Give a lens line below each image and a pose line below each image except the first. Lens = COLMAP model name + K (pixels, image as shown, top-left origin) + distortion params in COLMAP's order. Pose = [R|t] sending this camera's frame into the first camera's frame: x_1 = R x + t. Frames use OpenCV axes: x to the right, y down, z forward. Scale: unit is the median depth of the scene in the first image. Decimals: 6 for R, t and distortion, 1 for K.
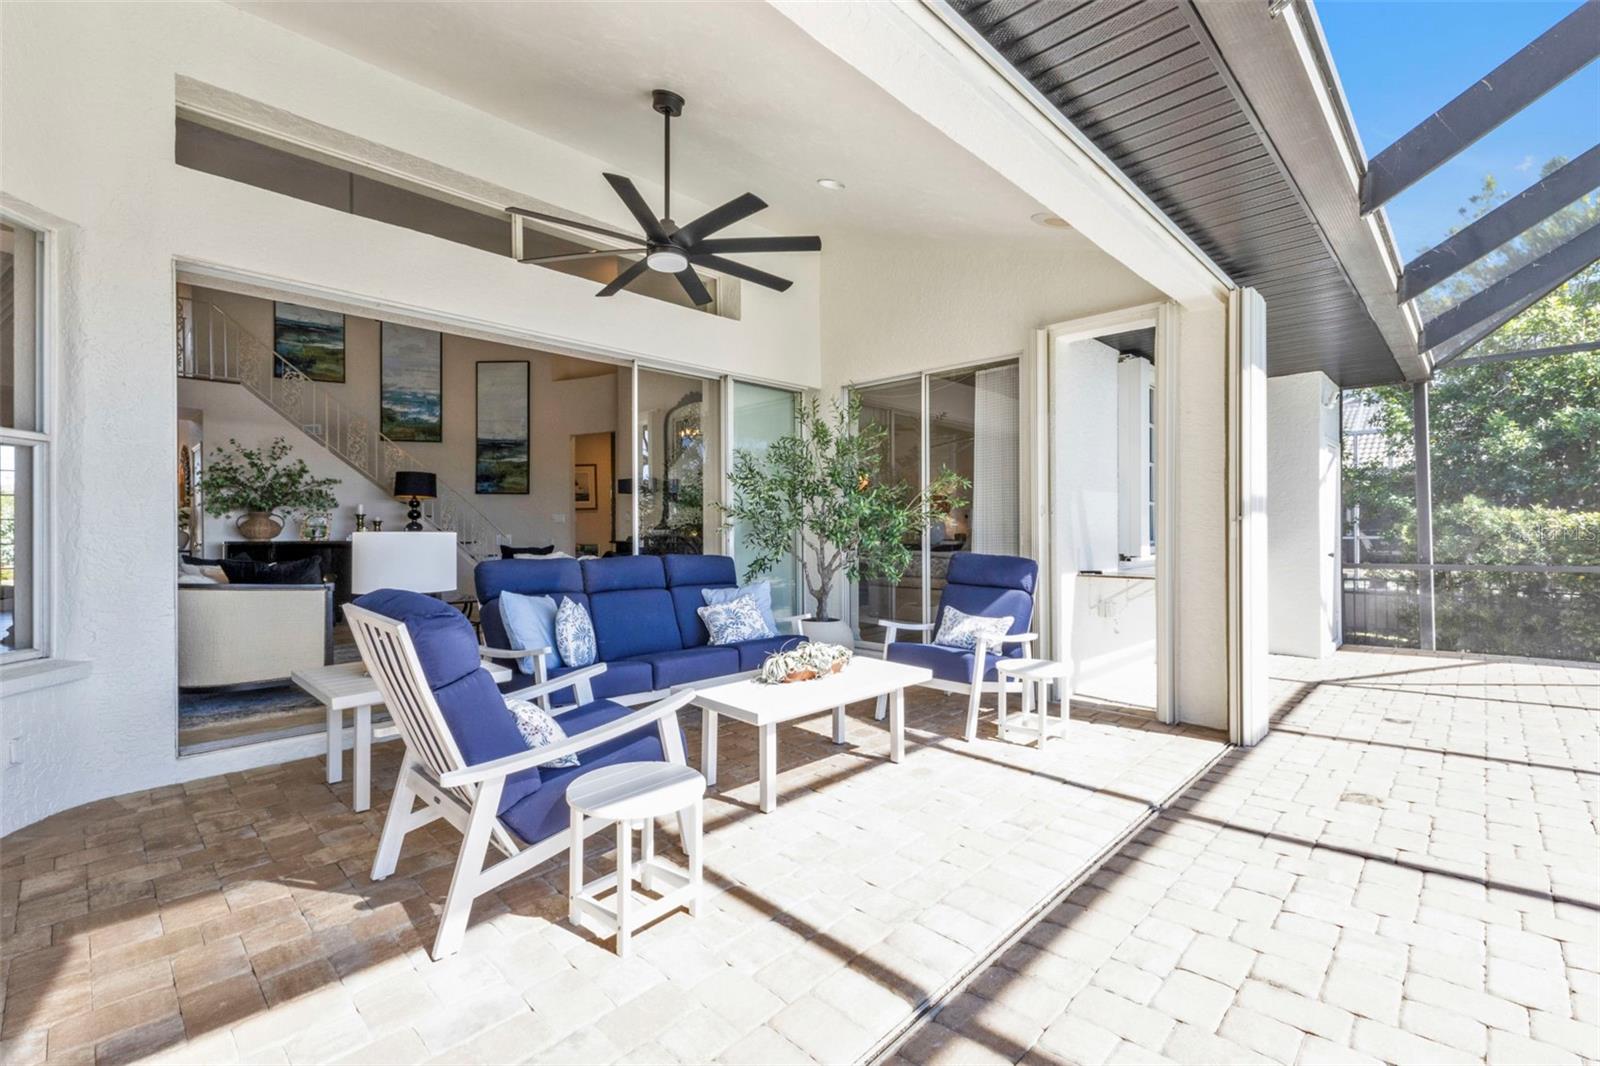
lens RADIAL K [[715.7, 0, 797.2], [0, 715.7, 529.8], [0, 0, 1]] dist [0.000557, -0.000445]
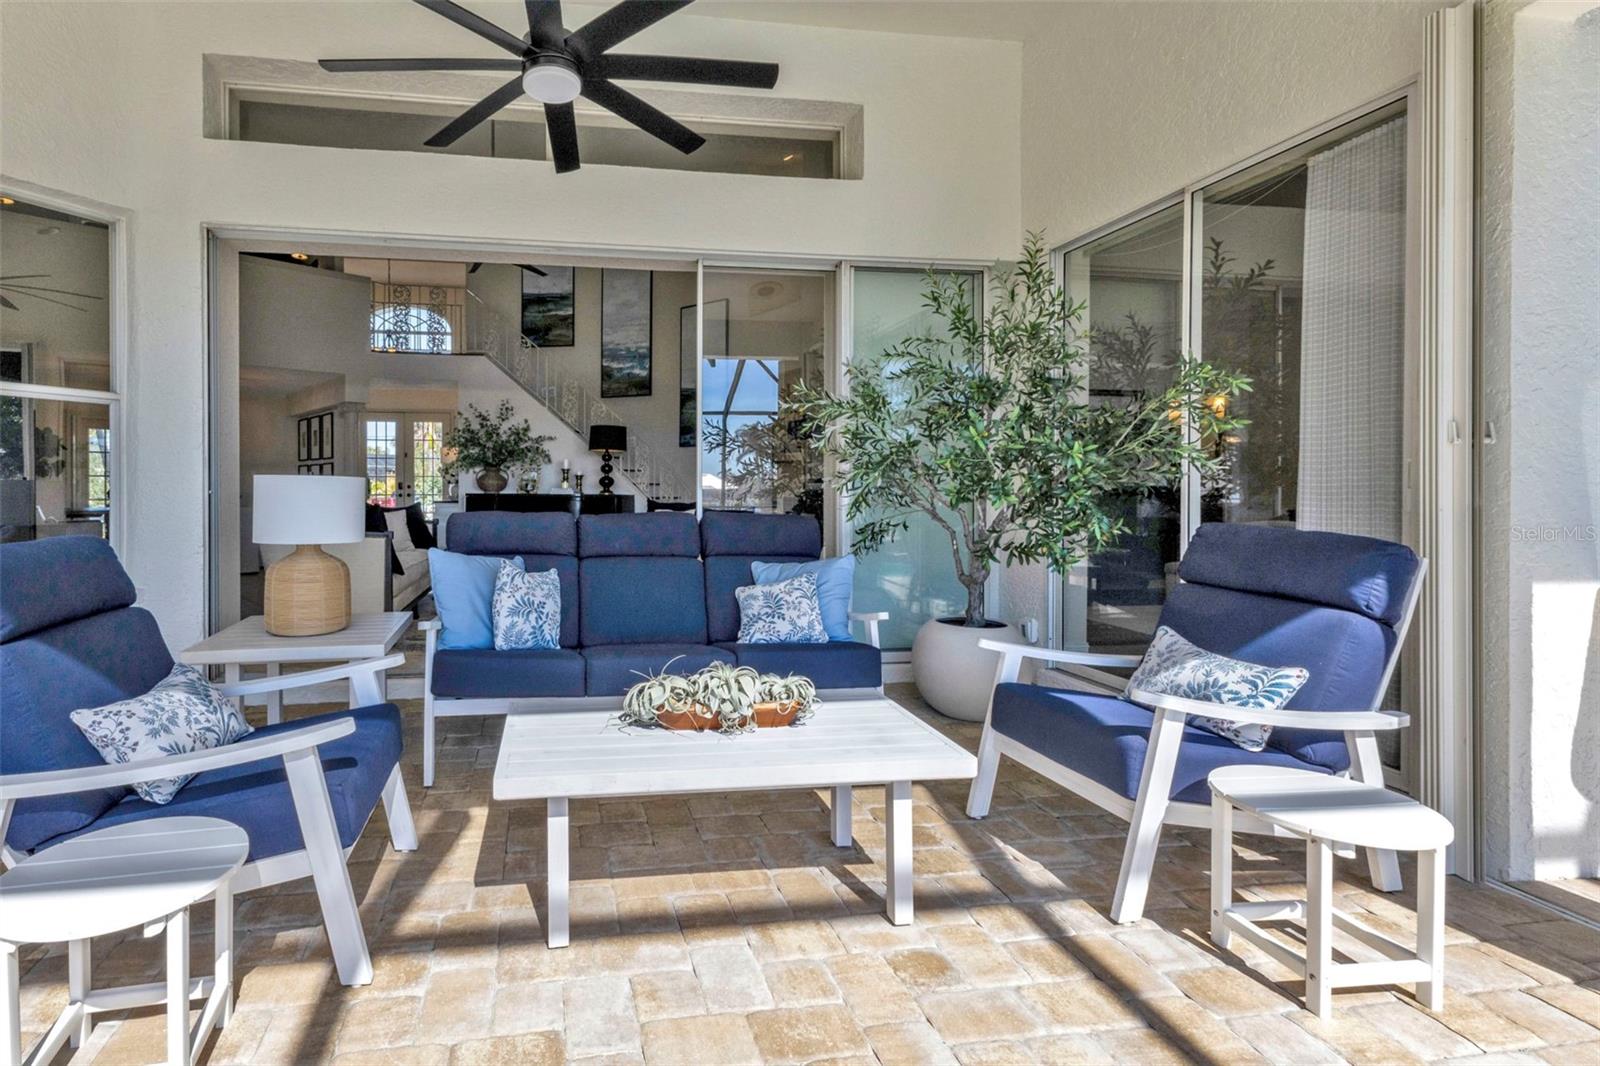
lens RADIAL K [[750.2, 0, 630.2], [0, 750.2, 494.5], [0, 0, 1]] dist [0.004984, 0.000234]
pose [[0.783121, 0.009659, -0.621795, 0.303829], [-0.005713, 0.999949, 0.008338, 0.013386], [0.621844, -0.002977, 0.783136, 0.433352]]
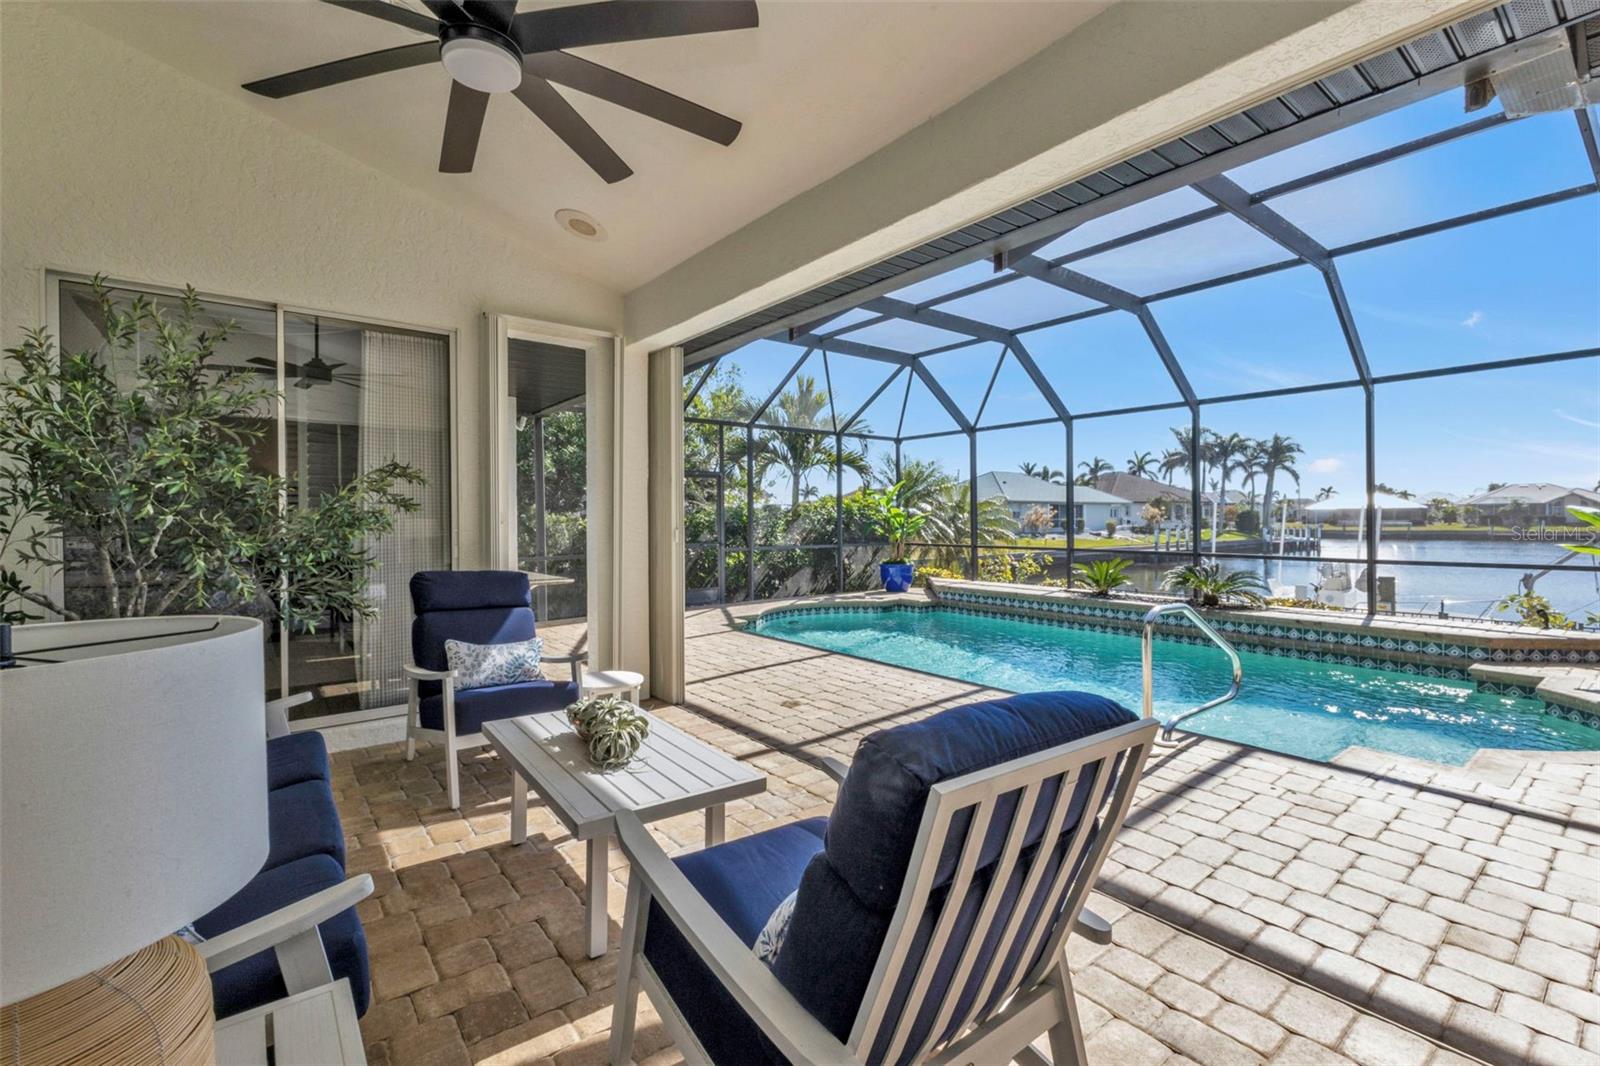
lens RADIAL K [[681.5, 0, 821.8], [0, 681.5, 524.5], [0, 0, 1]] dist [0.000012, -0.000780]
pose [[0.113527, -0.005186, 0.993521, -0.592685], [0.002667, 0.999984, 0.004915, -0.026650], [-0.993531, 0.002092, 0.113539, 0.622323]]
